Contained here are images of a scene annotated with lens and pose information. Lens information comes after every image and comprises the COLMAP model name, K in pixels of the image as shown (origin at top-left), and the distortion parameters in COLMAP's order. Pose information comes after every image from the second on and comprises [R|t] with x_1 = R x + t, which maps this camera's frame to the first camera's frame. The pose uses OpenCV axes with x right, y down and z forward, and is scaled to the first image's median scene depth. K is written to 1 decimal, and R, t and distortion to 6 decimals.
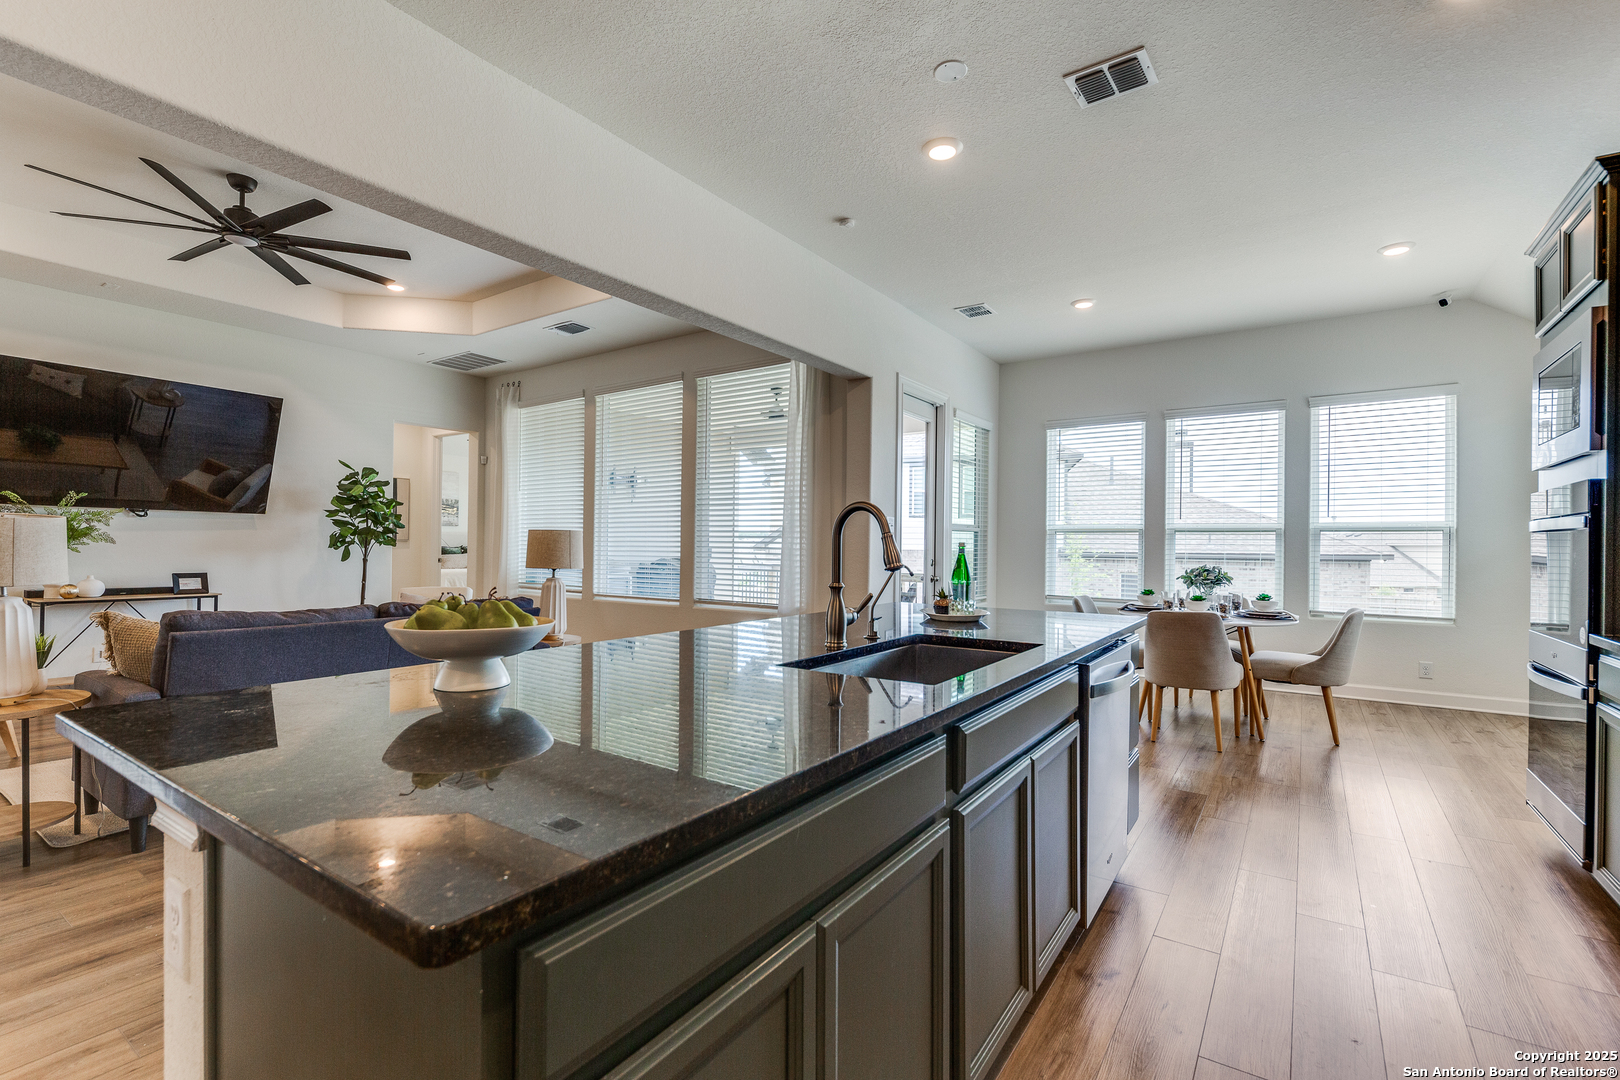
lens RADIAL K [[710.0, 0, 813.2], [0, 710.0, 543.4], [0, 0, 1]] dist [0.008565, -0.003278]
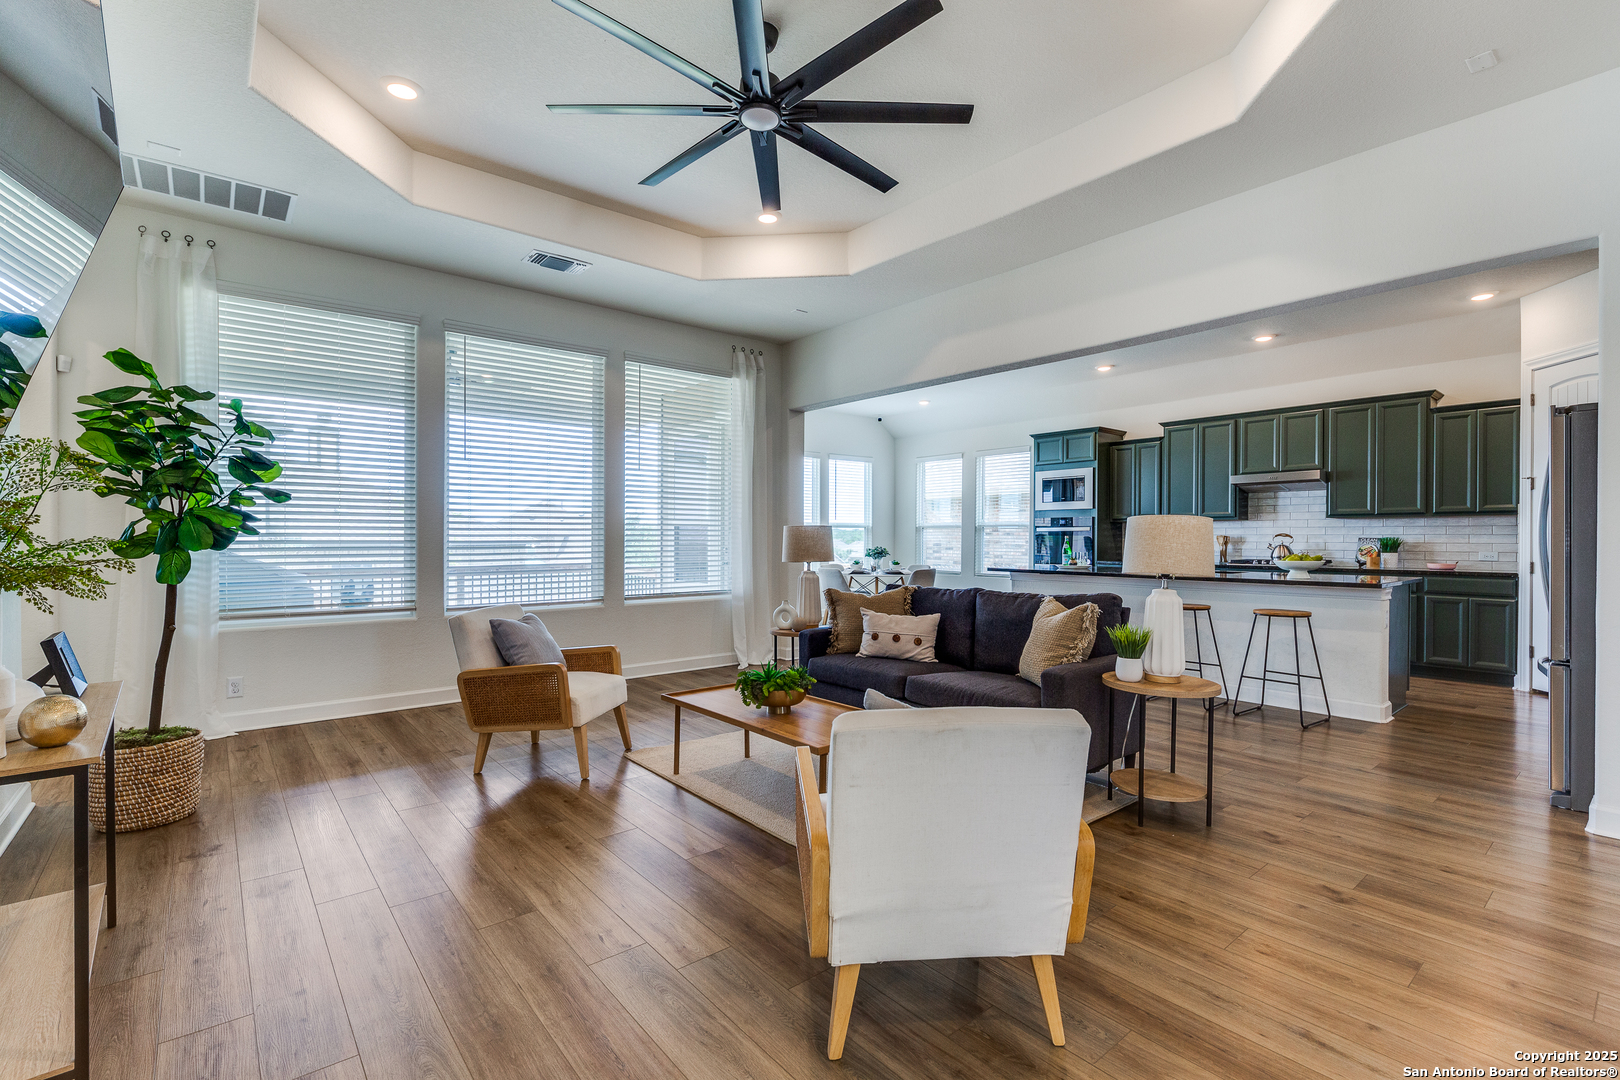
lens RADIAL K [[710.0, 0, 797.9], [0, 710.0, 549.2], [0, 0, 1]] dist [0.008565, -0.003278]
pose [[0.292954, -0.024345, 0.955817, -1.083386], [0.001017, 0.999683, 0.025151, -0.008518], [-0.956126, -0.006396, 0.292885, 0.549033]]
